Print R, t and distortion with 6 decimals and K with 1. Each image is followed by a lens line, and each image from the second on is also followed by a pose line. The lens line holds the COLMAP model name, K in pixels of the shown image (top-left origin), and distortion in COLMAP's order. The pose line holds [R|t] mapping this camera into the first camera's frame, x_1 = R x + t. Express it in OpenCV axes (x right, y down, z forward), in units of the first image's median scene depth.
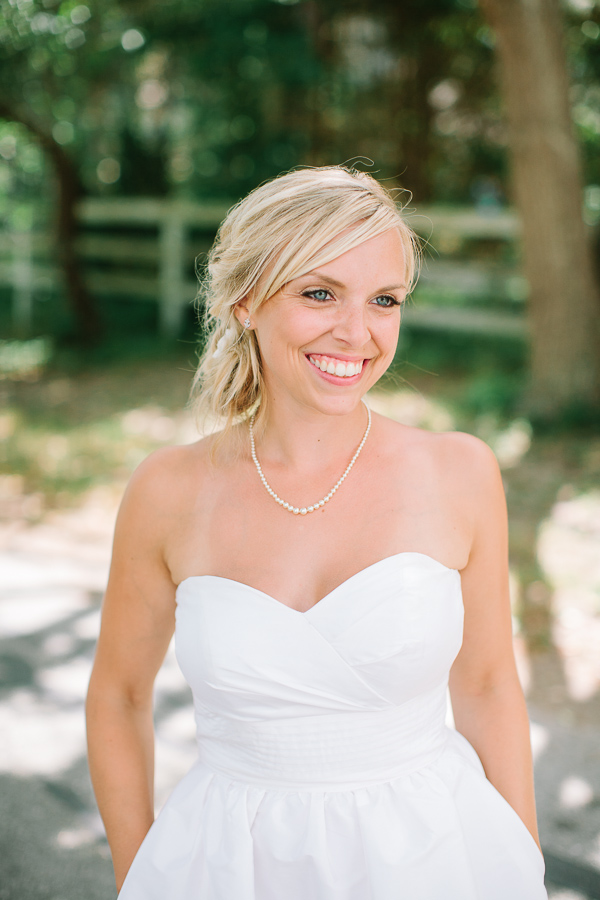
lens RADIAL K [[1307.4, 0, 300.0], [0, 1307.4, 450.0], [0, 0, 1]] dist [-0.148095, 0.263039]
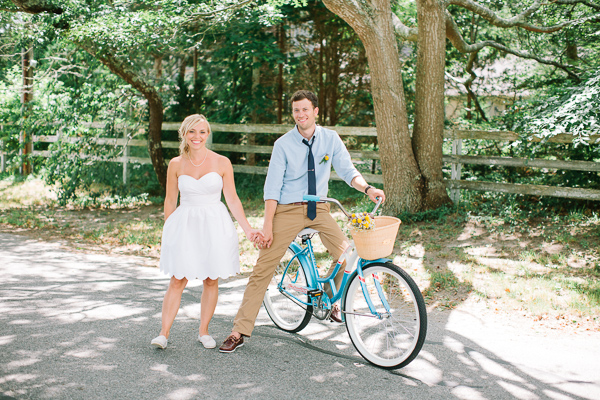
lens RADIAL K [[859.6, 0, 299.8], [0, 859.6, 234.2], [0, 0, 1]] dist [-0.221509, 0.585685]
pose [[0.998536, -0.010631, 0.053031, -0.032732], [0.013410, 0.998541, -0.052311, 0.054707], [-0.052398, 0.052946, 0.997222, -0.316111]]
